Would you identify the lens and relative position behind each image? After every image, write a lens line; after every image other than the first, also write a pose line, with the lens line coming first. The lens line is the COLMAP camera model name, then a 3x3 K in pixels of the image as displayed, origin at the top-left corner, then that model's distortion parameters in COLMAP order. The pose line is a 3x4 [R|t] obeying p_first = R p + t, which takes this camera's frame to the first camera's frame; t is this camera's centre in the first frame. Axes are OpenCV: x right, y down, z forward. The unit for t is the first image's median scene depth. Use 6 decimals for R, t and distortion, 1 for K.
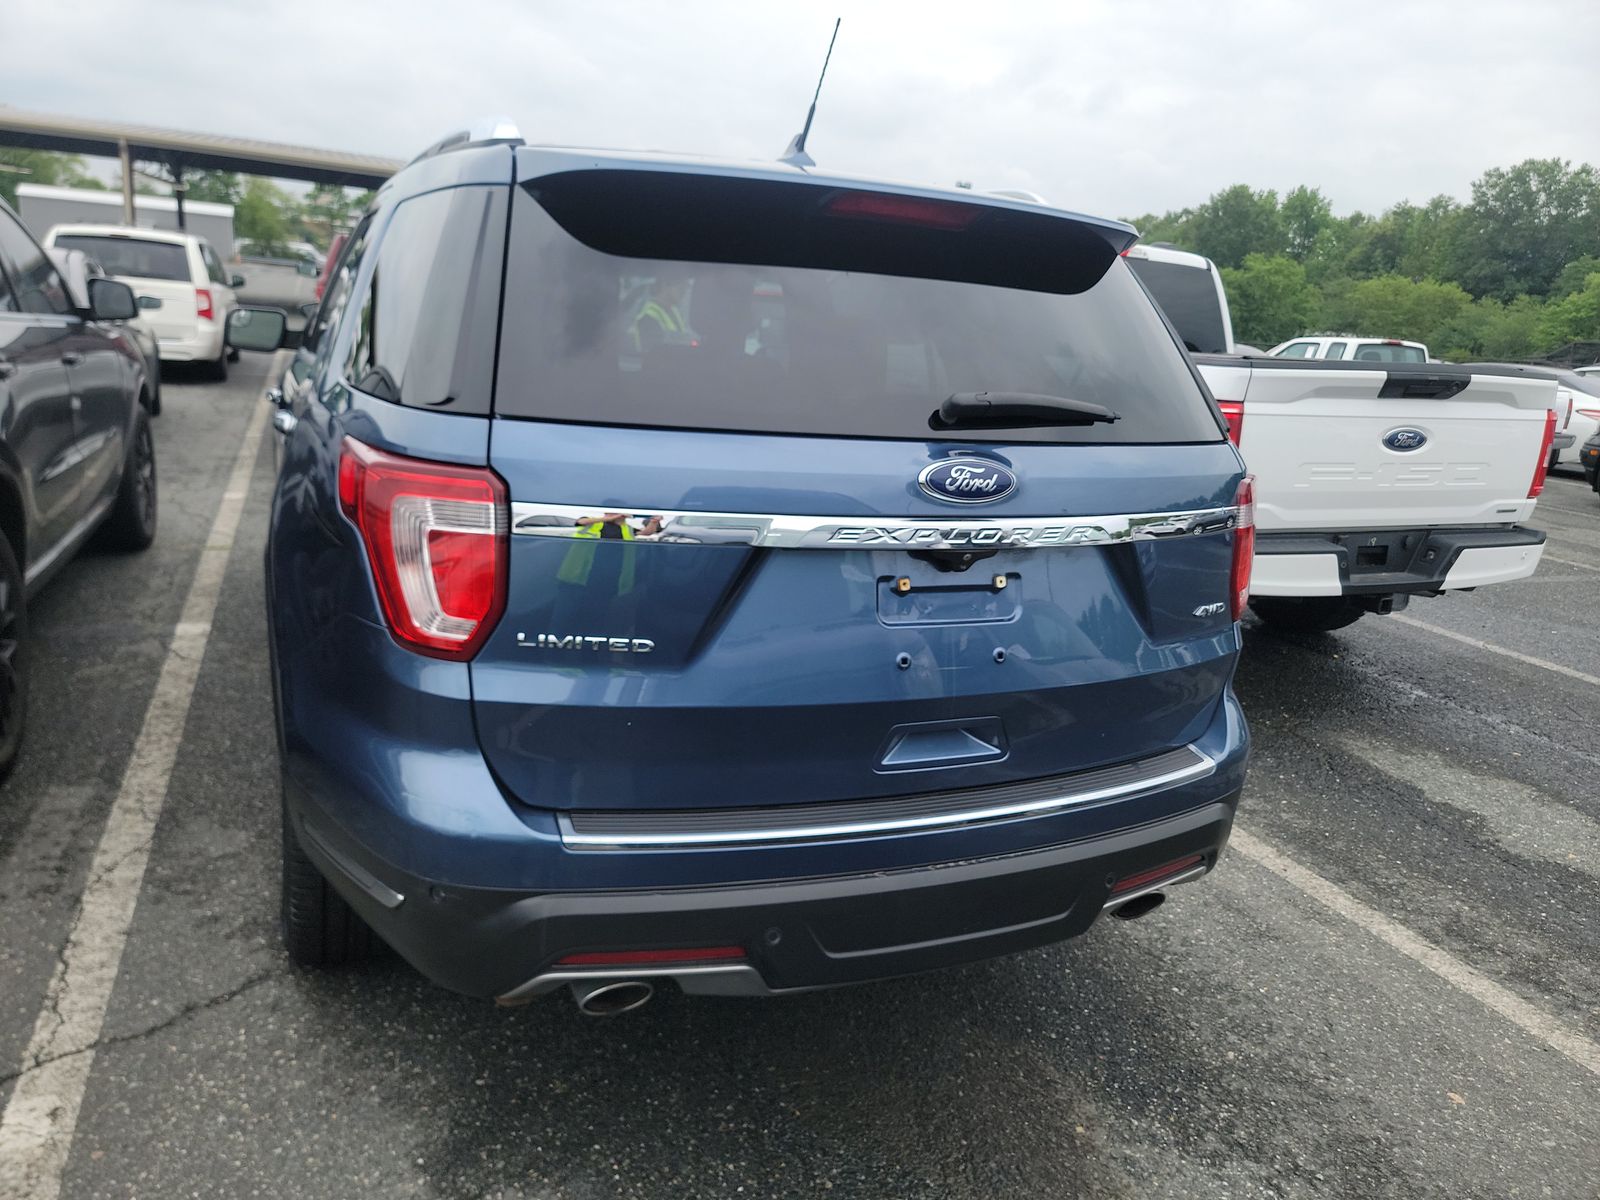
lens RADIAL K [[1104.1, 0, 796.0], [0, 1104.1, 576.3], [0, 0, 1]] dist [0.085860, -0.079972]
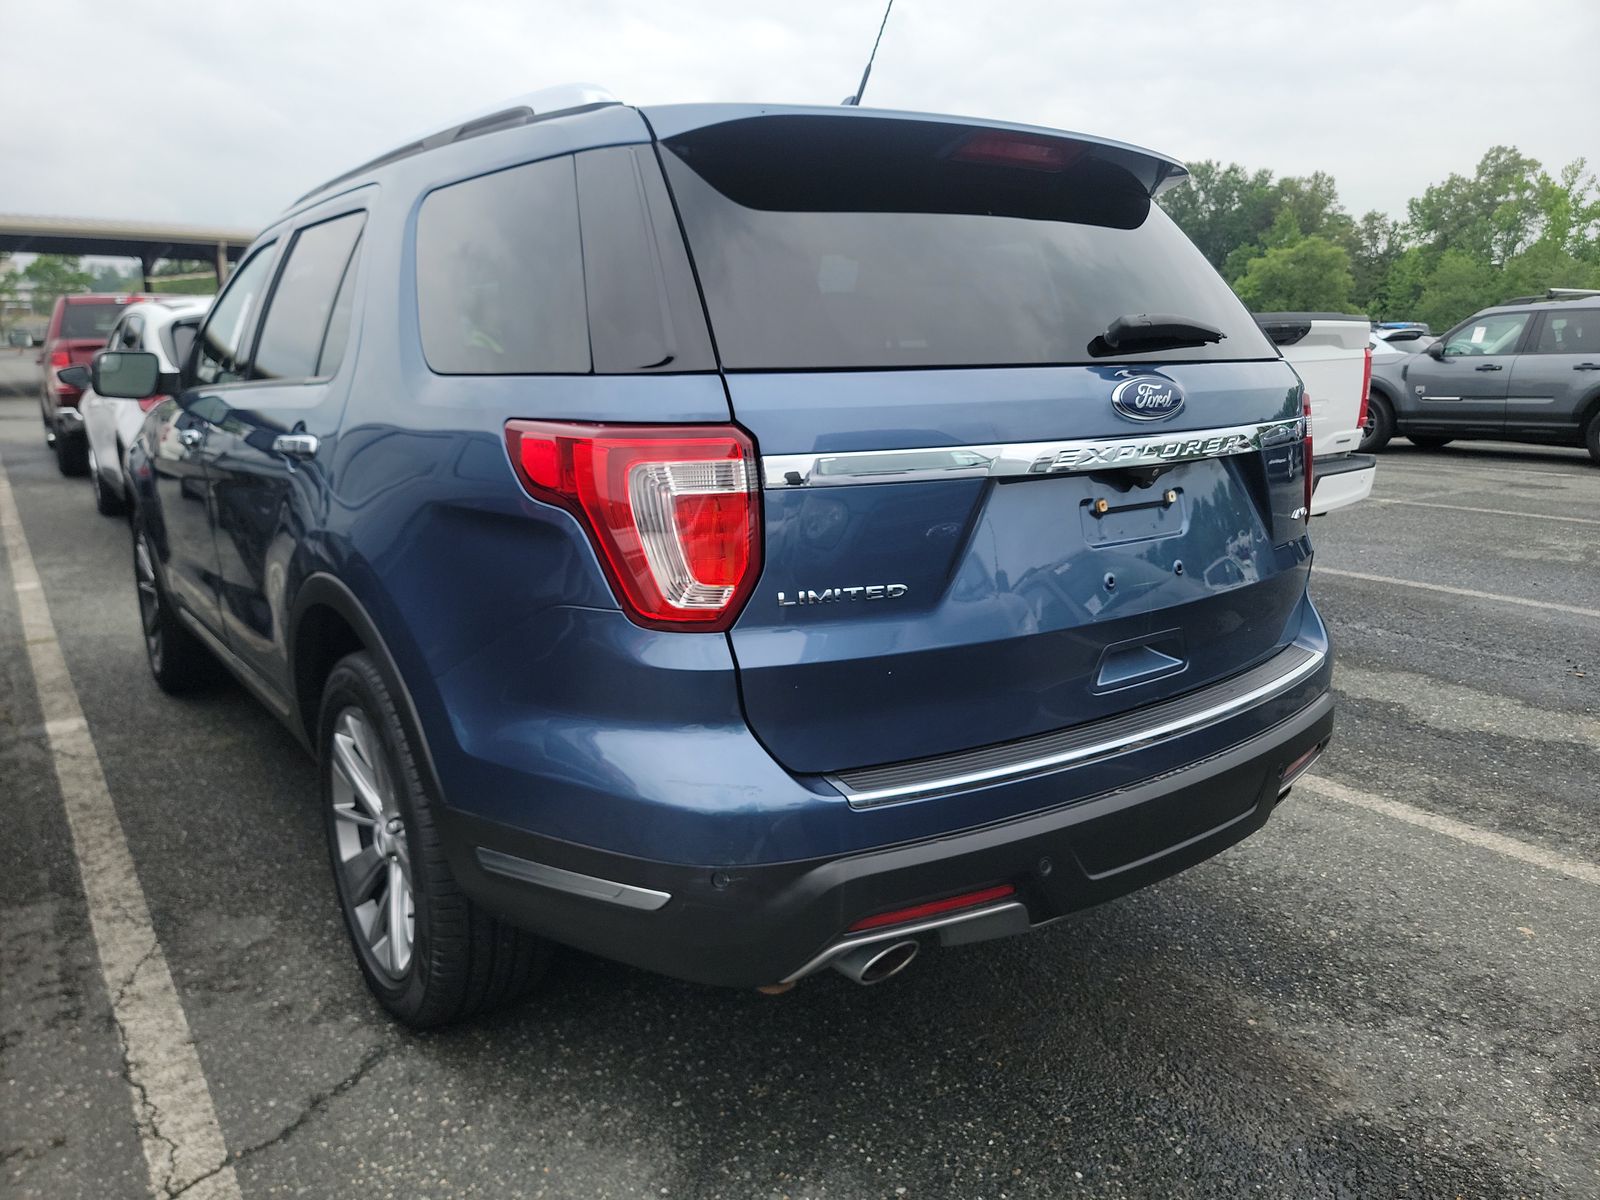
lens RADIAL K [[1104.1, 0, 796.0], [0, 1104.1, 576.3], [0, 0, 1]] dist [0.085860, -0.079972]
pose [[0.970739, -0.127544, 0.203468, -0.318713], [0.132861, 0.991054, -0.012633, 0.038323], [-0.200036, 0.039297, 0.979000, 0.044971]]
